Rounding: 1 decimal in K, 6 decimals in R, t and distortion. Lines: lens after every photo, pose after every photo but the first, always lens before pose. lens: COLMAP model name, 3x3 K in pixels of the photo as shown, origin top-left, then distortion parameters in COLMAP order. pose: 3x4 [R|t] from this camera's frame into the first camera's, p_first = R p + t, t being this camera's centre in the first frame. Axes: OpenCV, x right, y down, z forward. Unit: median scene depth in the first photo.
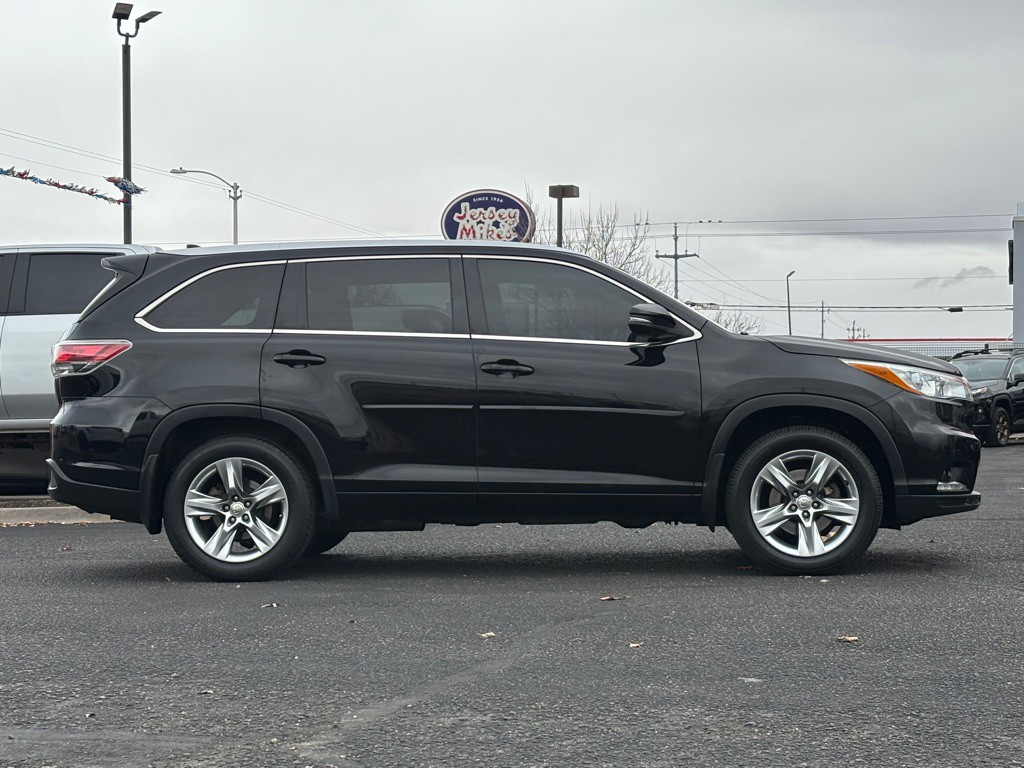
lens RADIAL K [[2203.3, 0, 497.2], [0, 2203.3, 381.9], [0, 0, 1]] dist [0.201119, -0.212924]
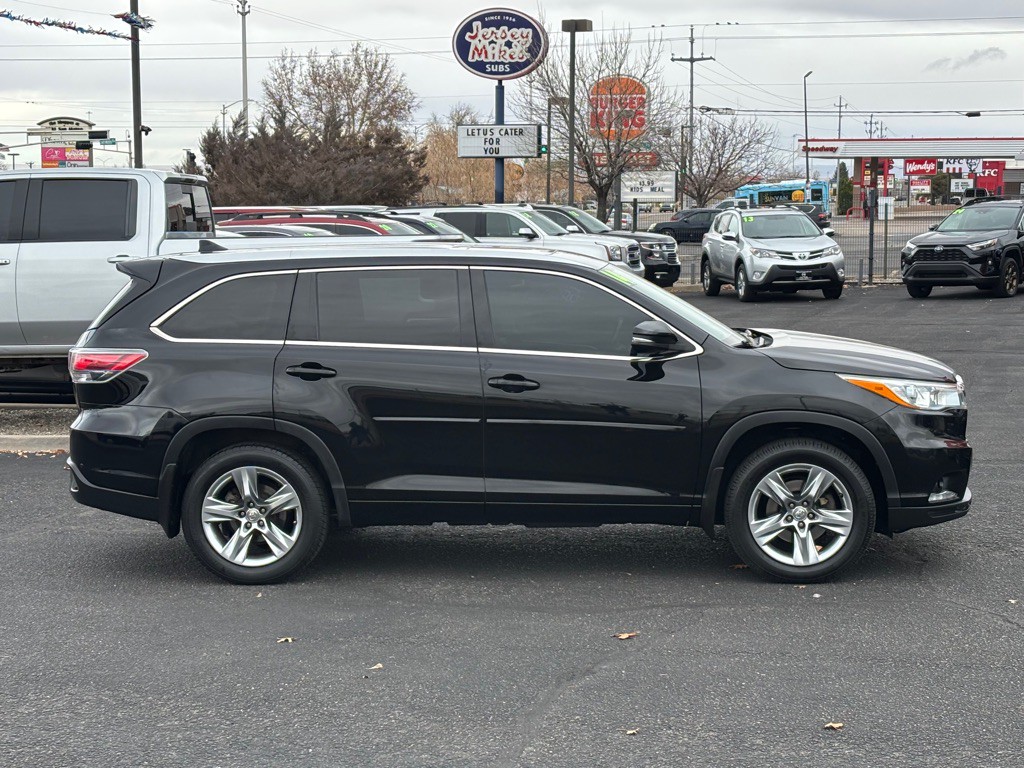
lens RADIAL K [[2209.2, 0, 508.3], [0, 2209.2, 413.3], [0, 0, 1]] dist [0.193192, -0.320299]
pose [[0.999999, -0.000139, -0.001220, 0.003418], [0.000276, 0.993507, 0.113766, -0.107940], [0.001196, -0.113767, 0.993507, -0.025535]]
